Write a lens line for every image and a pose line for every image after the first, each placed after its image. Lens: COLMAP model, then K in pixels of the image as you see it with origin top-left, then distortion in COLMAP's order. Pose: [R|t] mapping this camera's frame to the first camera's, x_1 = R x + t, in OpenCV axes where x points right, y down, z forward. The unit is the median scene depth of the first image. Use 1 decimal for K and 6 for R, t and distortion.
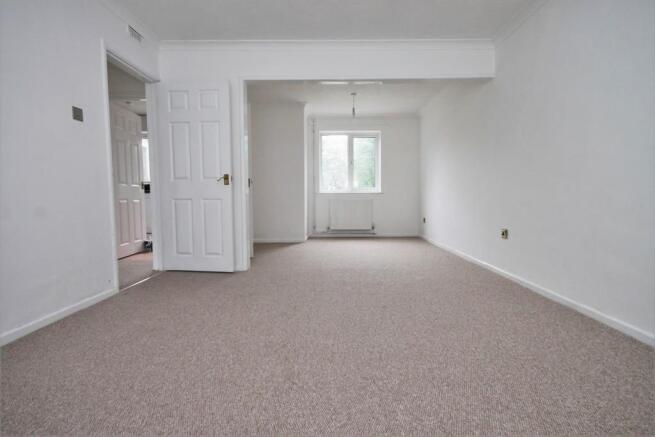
lens RADIAL K [[379.0, 0, 327.5], [0, 379.0, 218.5], [0, 0, 1]] dist [-0.002255, -0.002542]
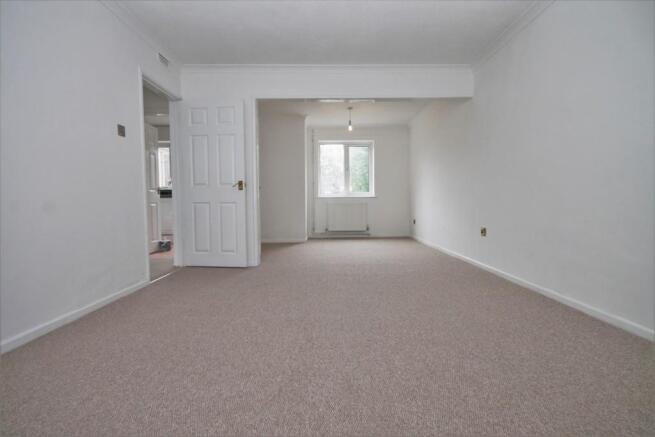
lens RADIAL K [[379.0, 0, 327.5], [0, 379.0, 218.5], [0, 0, 1]] dist [-0.002255, -0.002542]
pose [[0.999691, -0.004891, 0.024368, -0.034650], [0.005212, 0.999900, -0.013133, 0.012713], [-0.024301, 0.013256, 0.999617, -0.140124]]
